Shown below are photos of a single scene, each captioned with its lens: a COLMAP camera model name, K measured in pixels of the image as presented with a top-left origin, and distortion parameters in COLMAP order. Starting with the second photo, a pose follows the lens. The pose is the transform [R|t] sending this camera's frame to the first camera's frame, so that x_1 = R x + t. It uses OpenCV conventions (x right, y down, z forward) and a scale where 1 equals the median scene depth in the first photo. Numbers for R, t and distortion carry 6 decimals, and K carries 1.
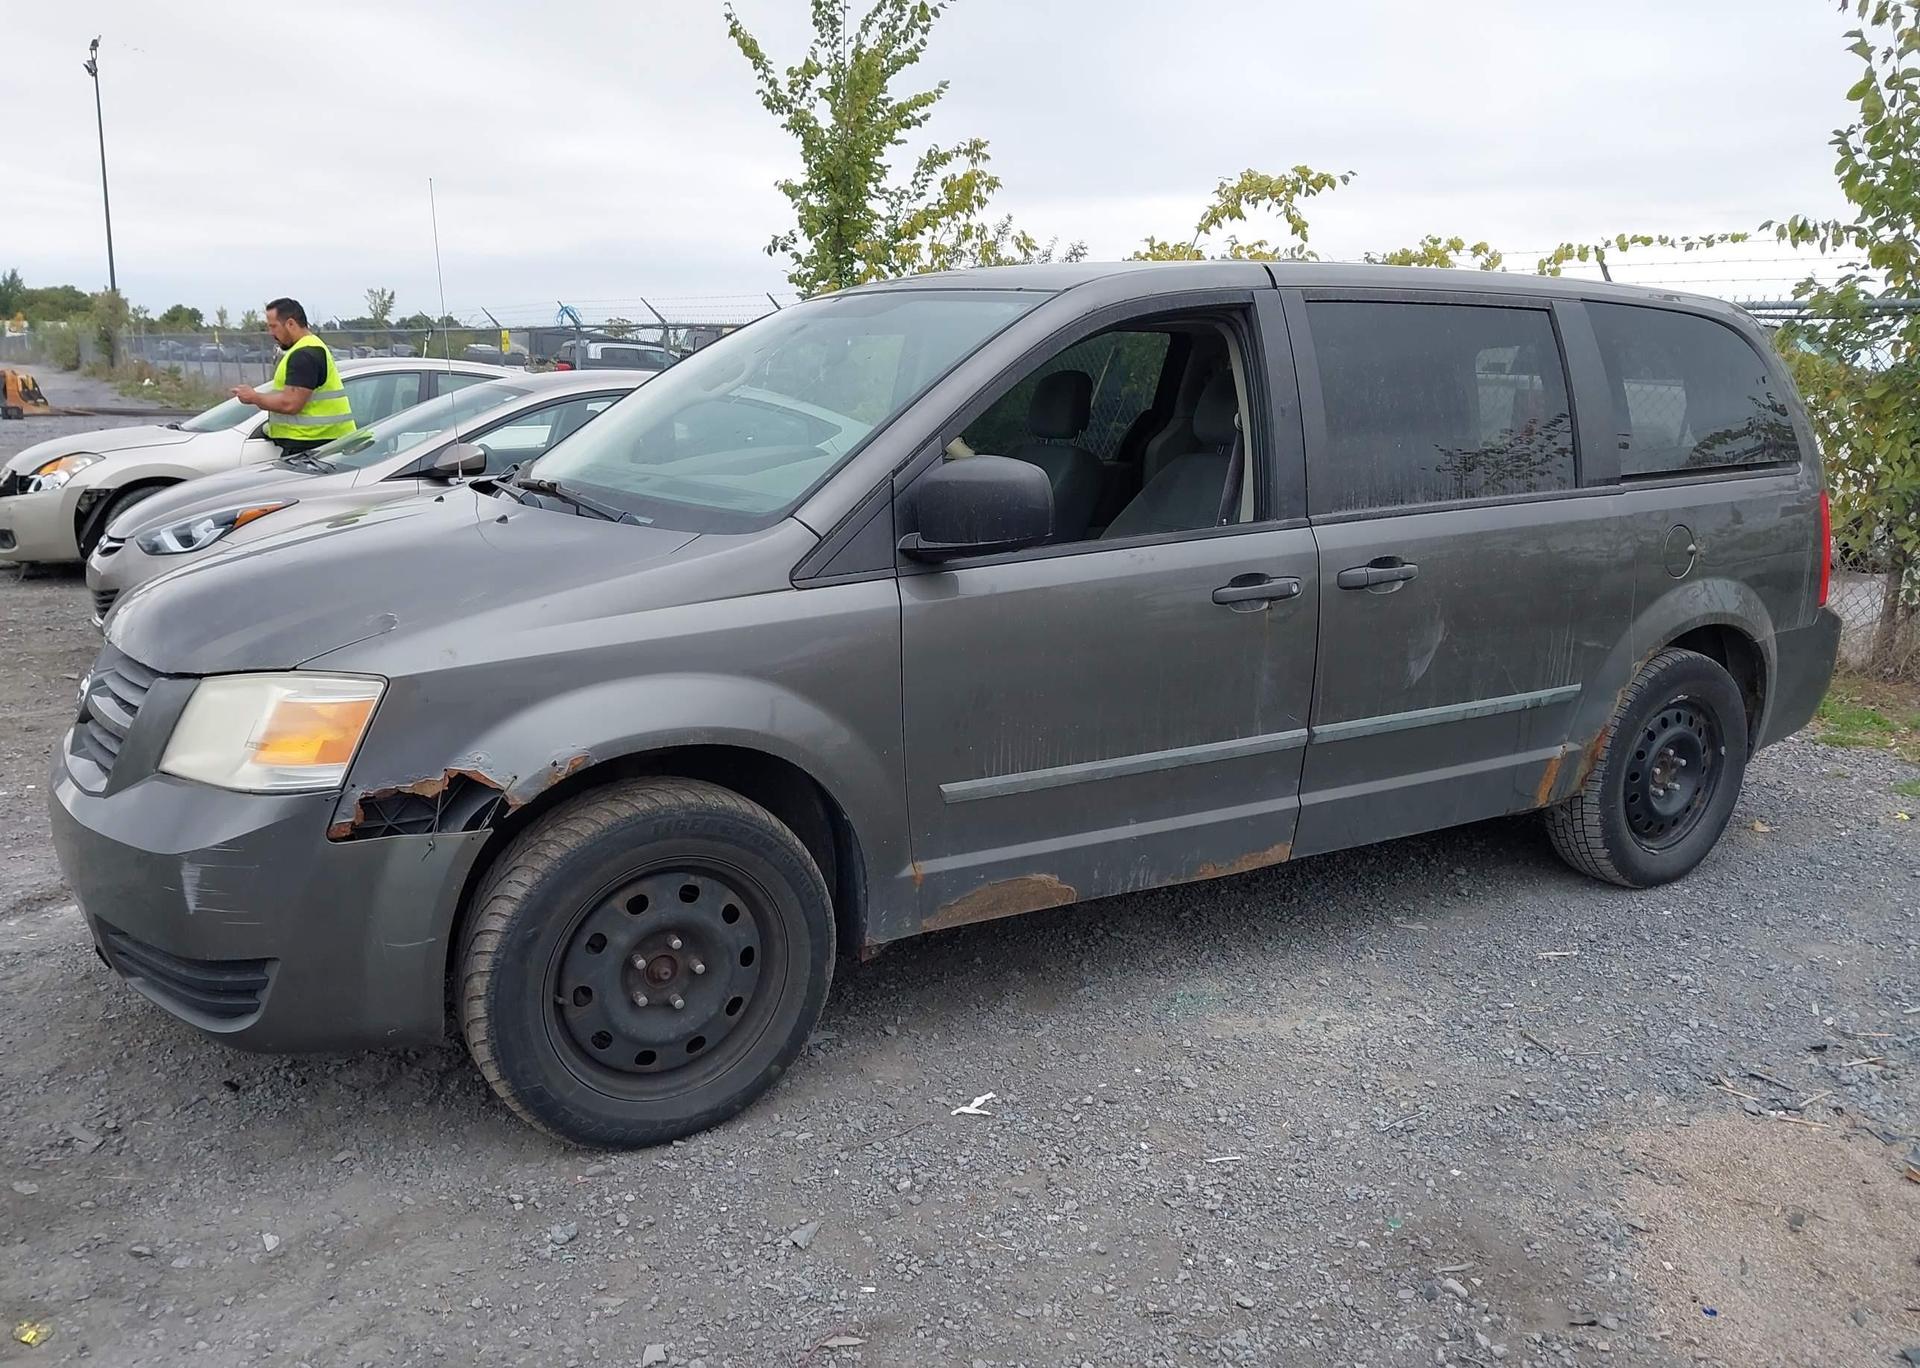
lens RADIAL K [[1570.8, 0, 960.0], [0, 1570.8, 684.0], [0, 0, 1]] dist [0.037798, -0.056100]
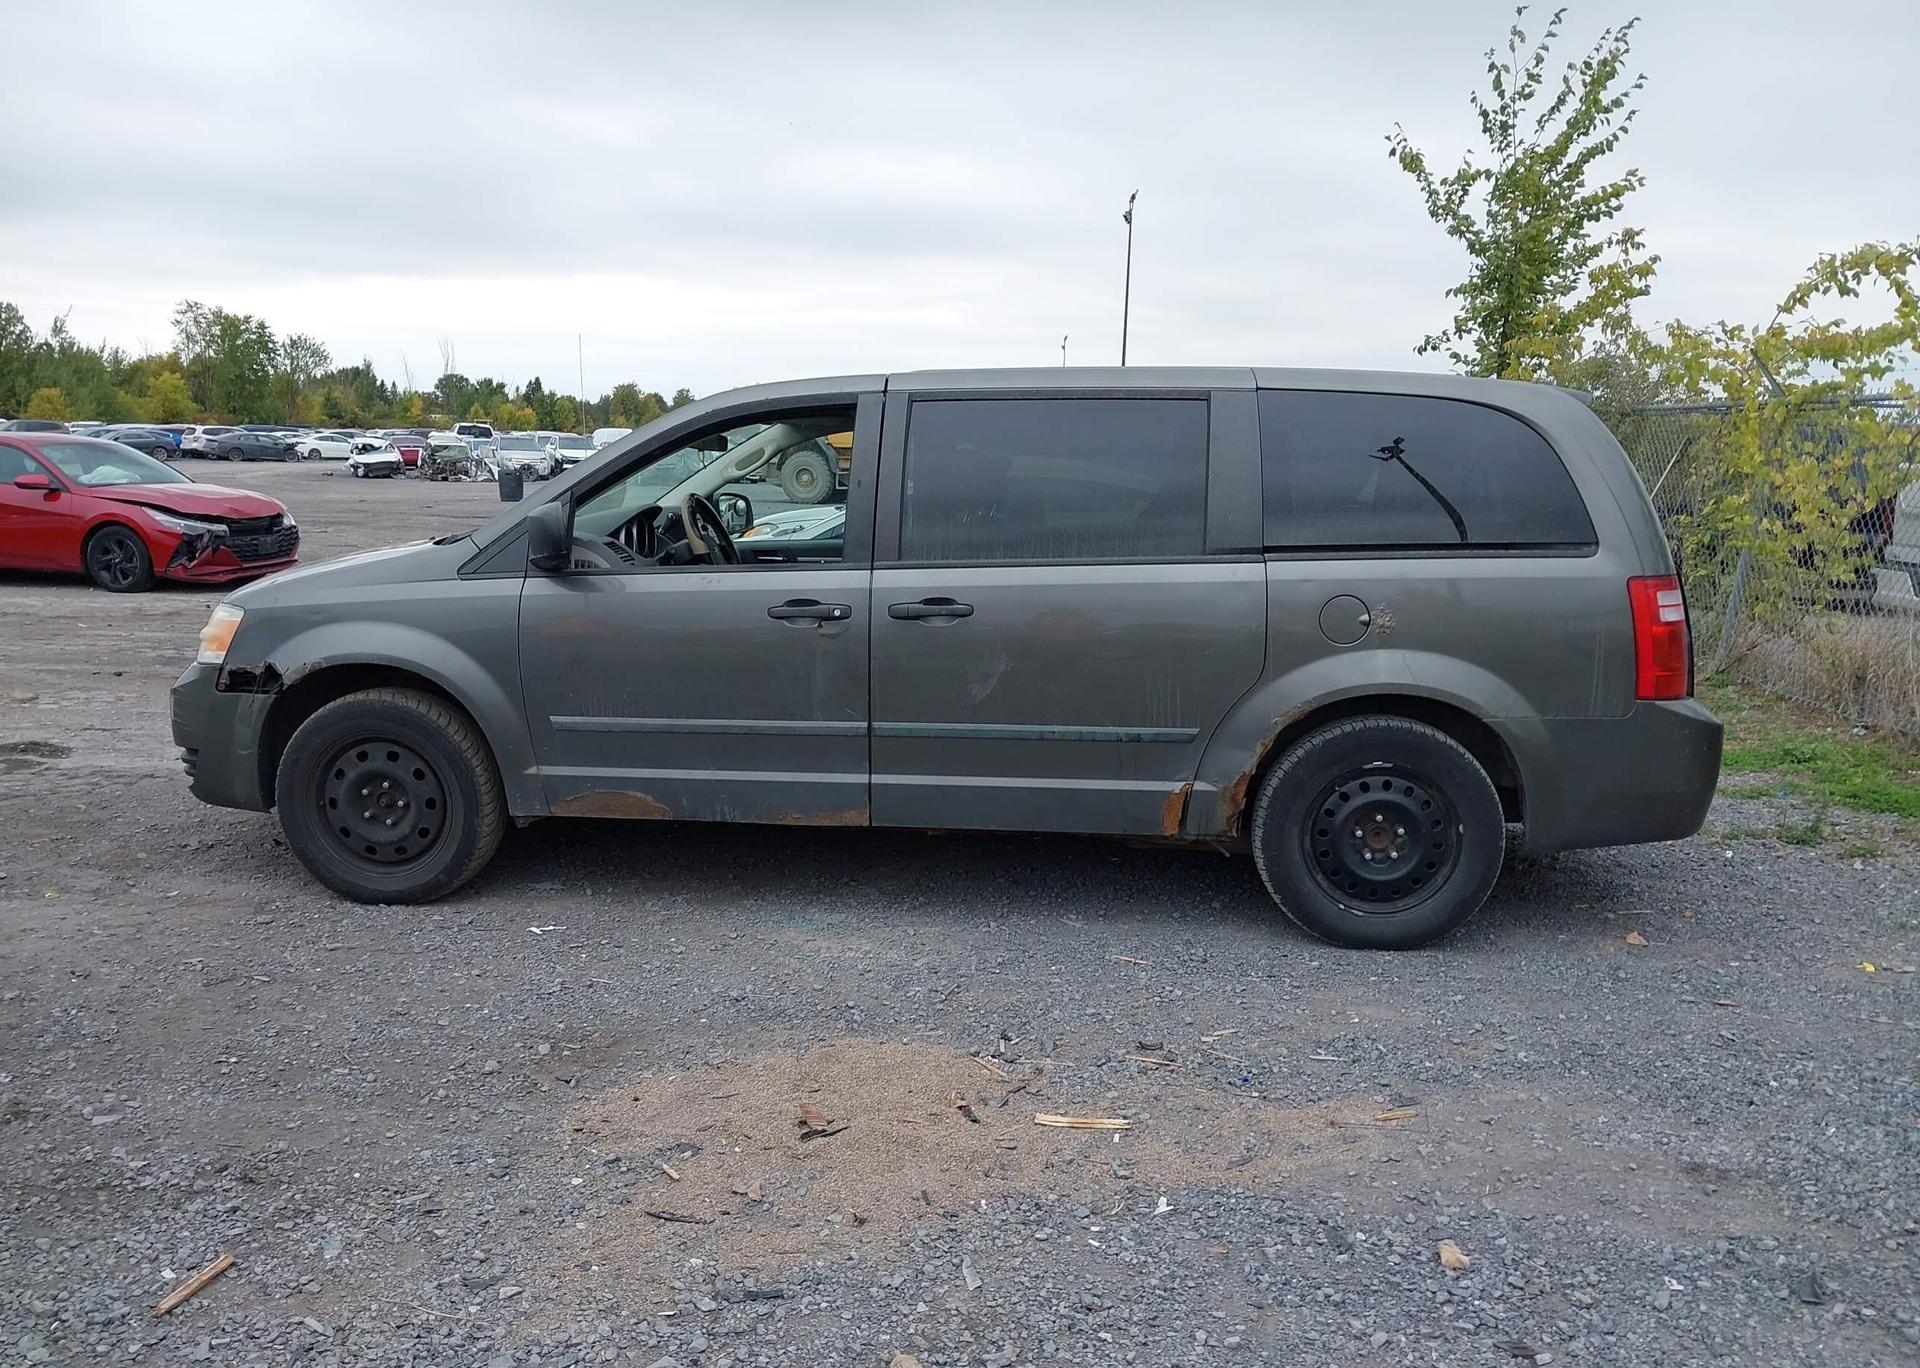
lens RADIAL K [[1570.8, 0, 960.0], [0, 1570.8, 684.0], [0, 0, 1]] dist [0.037798, -0.056100]
pose [[0.793951, 0.086926, -0.601736, 1.071584], [-0.123746, 0.992113, -0.019955, 0.012880], [0.595255, 0.090306, 0.798446, 0.009103]]
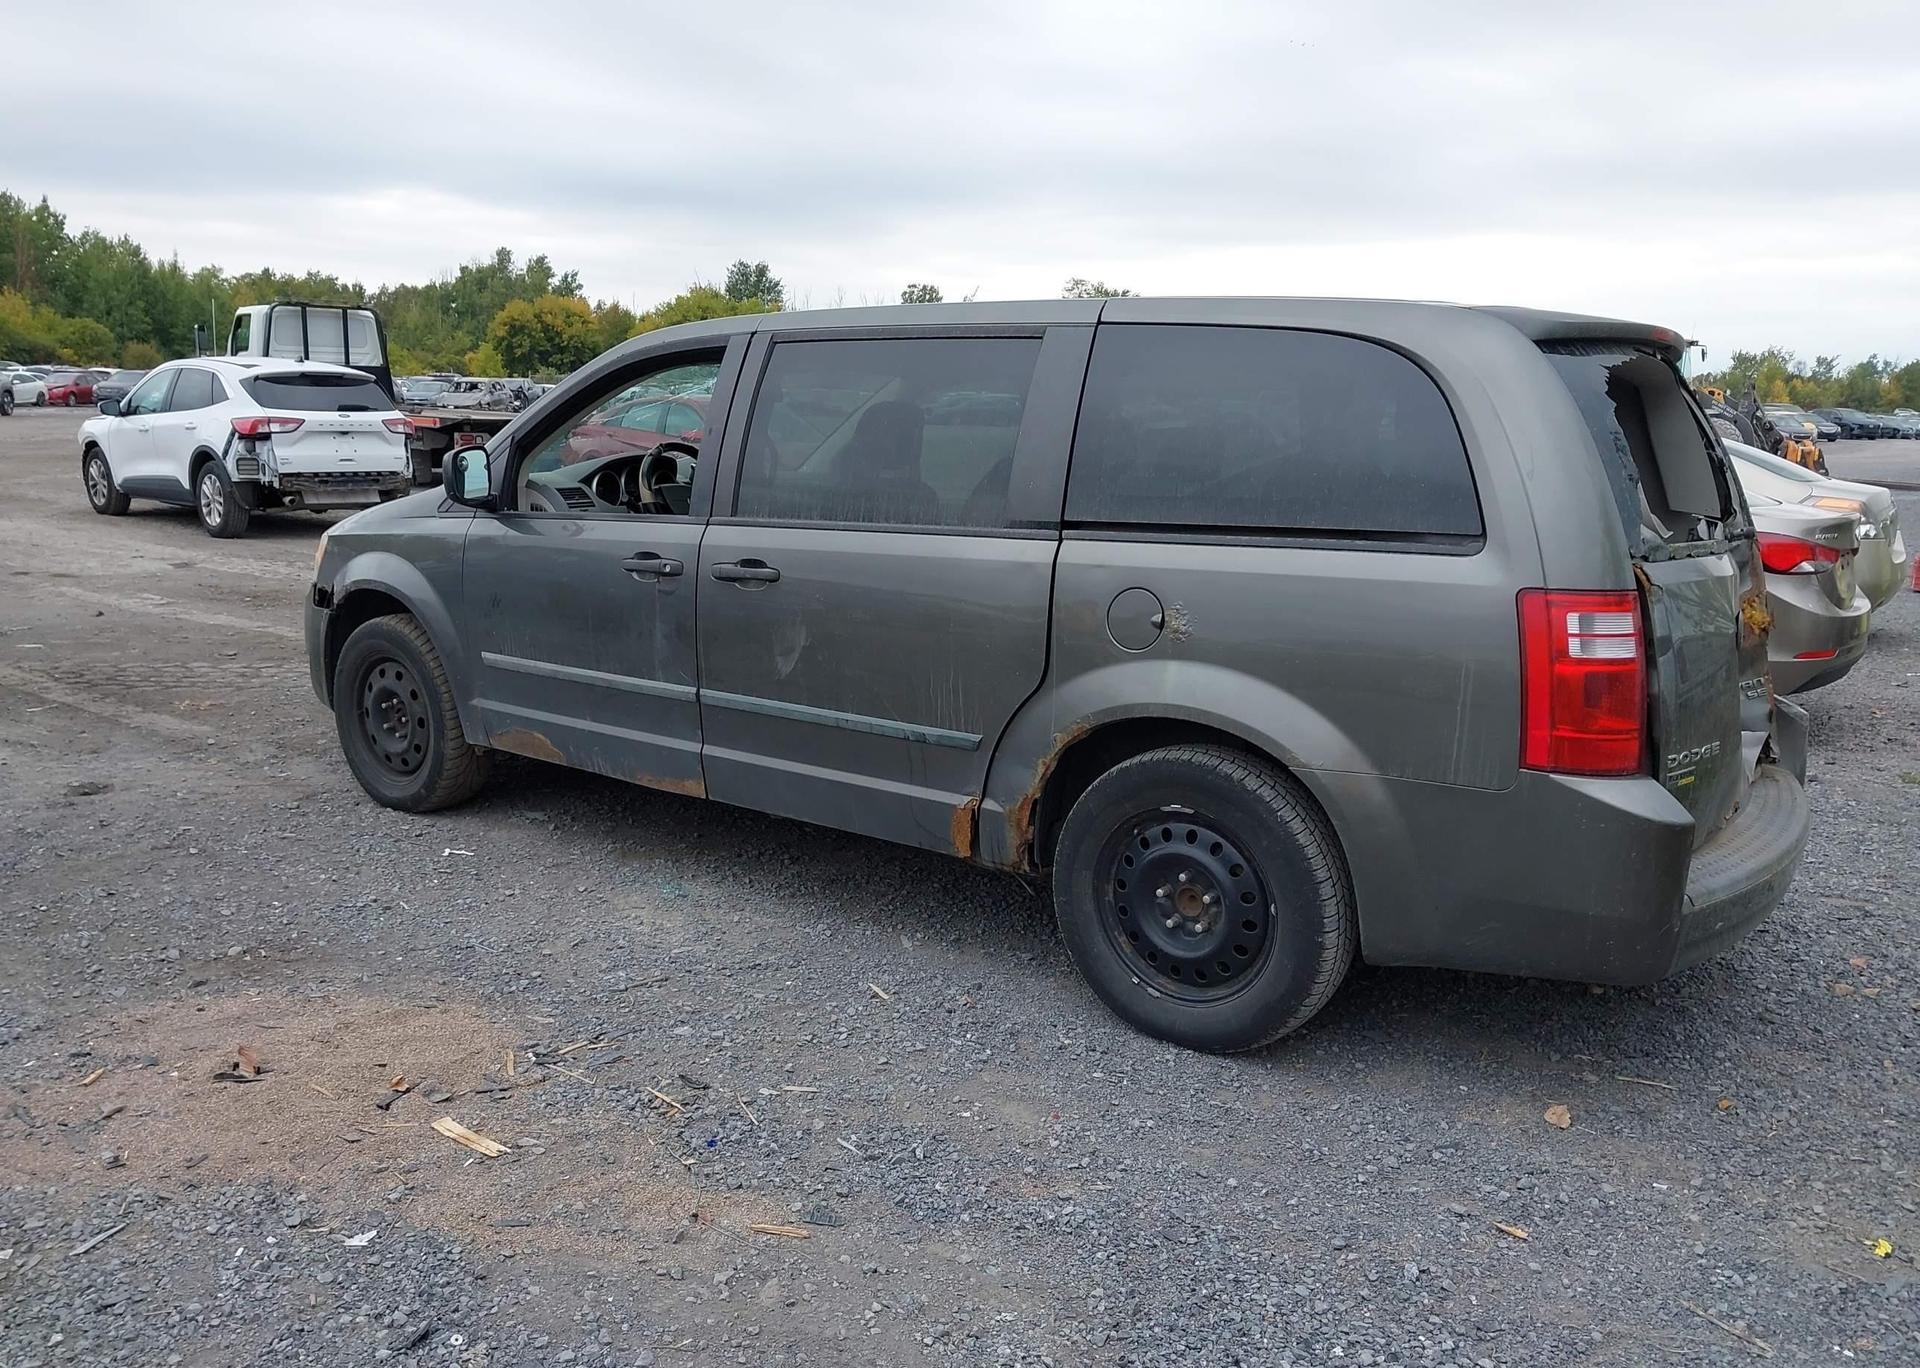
lens RADIAL K [[1571.9, 0, 958.2], [0, 1571.9, 657.9], [0, 0, 1]] dist [0.023707, -0.001406]
pose [[0.355544, 0.146680, -0.923078, 1.435325], [-0.204575, 0.975875, 0.076273, -0.131692], [0.911996, 0.161721, 0.376973, 0.733773]]
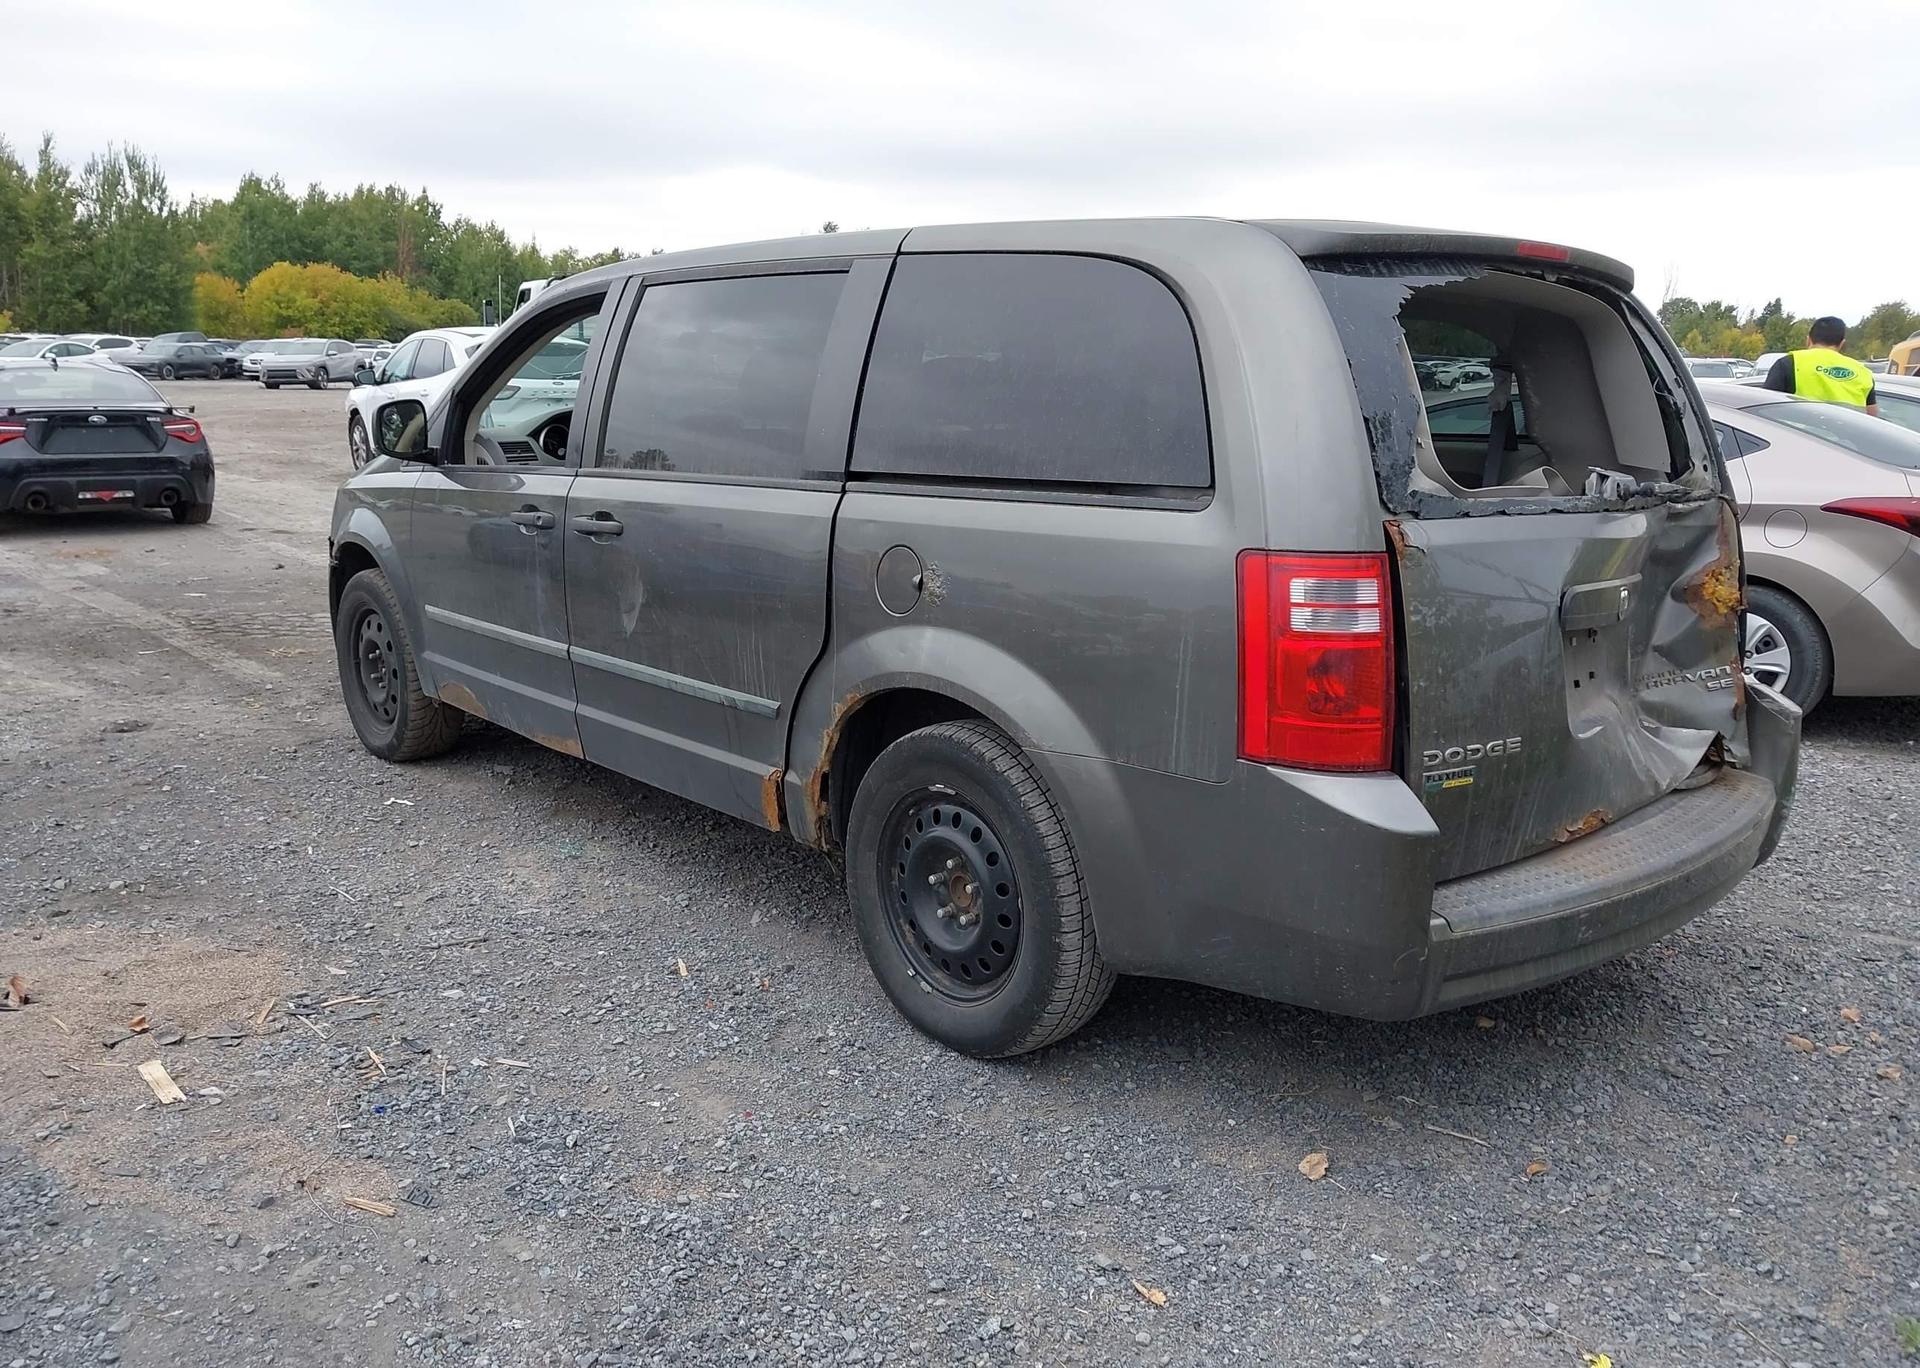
lens RADIAL K [[1570.8, 0, 960.0], [0, 1570.8, 684.0], [0, 0, 1]] dist [0.037798, -0.056100]
pose [[0.154910, 0.186633, -0.970140, 1.448670], [-0.208498, 0.966052, 0.152554, -0.190378], [0.965677, 0.178640, 0.188563, 1.083855]]
